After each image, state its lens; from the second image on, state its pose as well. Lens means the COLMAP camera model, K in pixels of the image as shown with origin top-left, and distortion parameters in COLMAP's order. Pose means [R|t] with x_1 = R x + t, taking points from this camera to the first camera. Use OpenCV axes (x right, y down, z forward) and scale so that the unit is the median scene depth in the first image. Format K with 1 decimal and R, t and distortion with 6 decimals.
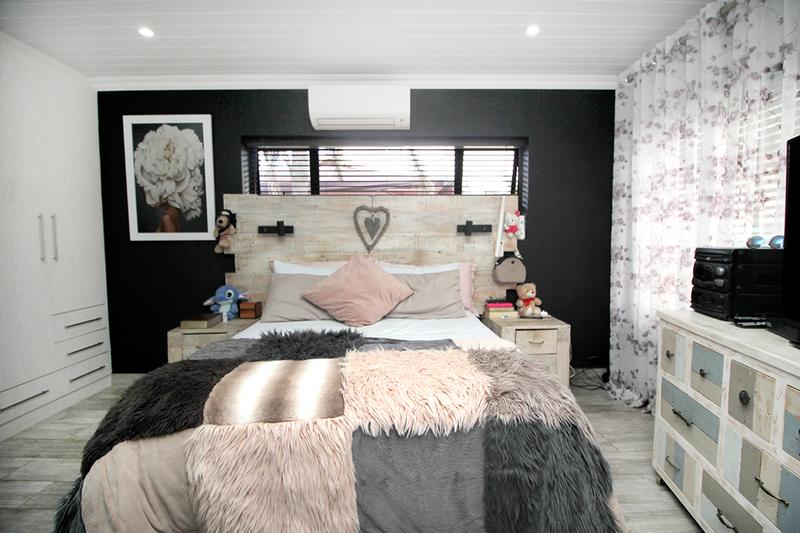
lens RADIAL K [[369.7, 0, 404.1], [0, 369.7, 264.4], [0, 0, 1]] dist [0.002784, -0.013857]
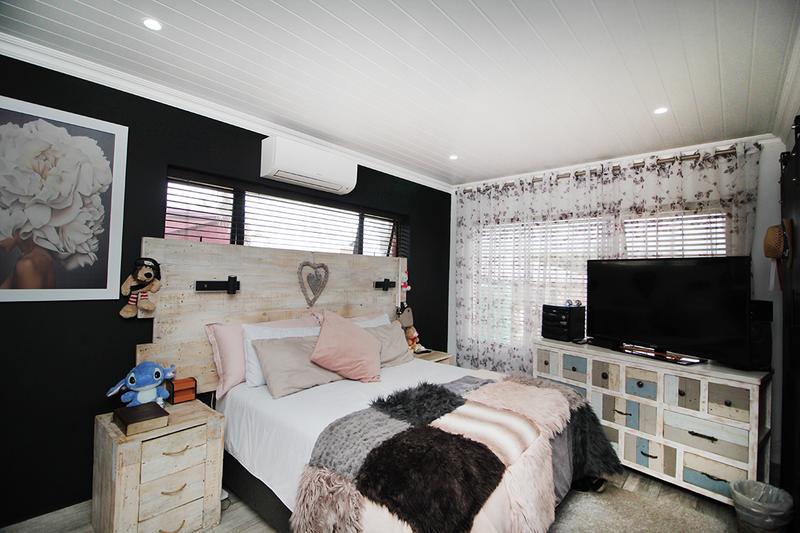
lens RADIAL K [[369.7, 0, 404.1], [0, 369.7, 264.4], [0, 0, 1]] dist [0.002784, -0.013857]
pose [[0.675954, 0.043583, 0.735654, -0.672903], [0.014197, 0.997294, -0.072129, -0.074898], [-0.736807, 0.059200, 0.673506, 0.127465]]
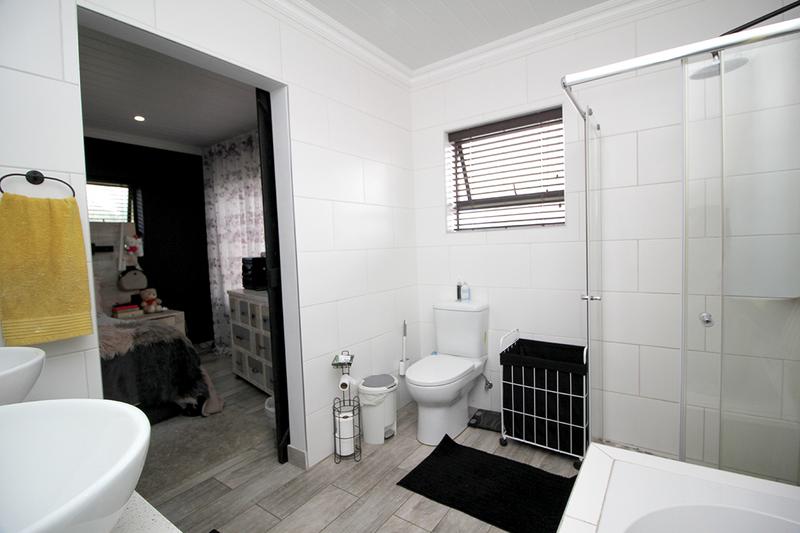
lens RADIAL K [[369.7, 0, 404.1], [0, 369.7, 264.4], [0, 0, 1]] dist [0.002784, -0.013857]
pose [[0.588593, -0.058367, 0.806320, -0.201502], [0.084007, 0.996407, 0.010803, 0.027104], [-0.804053, 0.061378, 0.591381, -0.556922]]
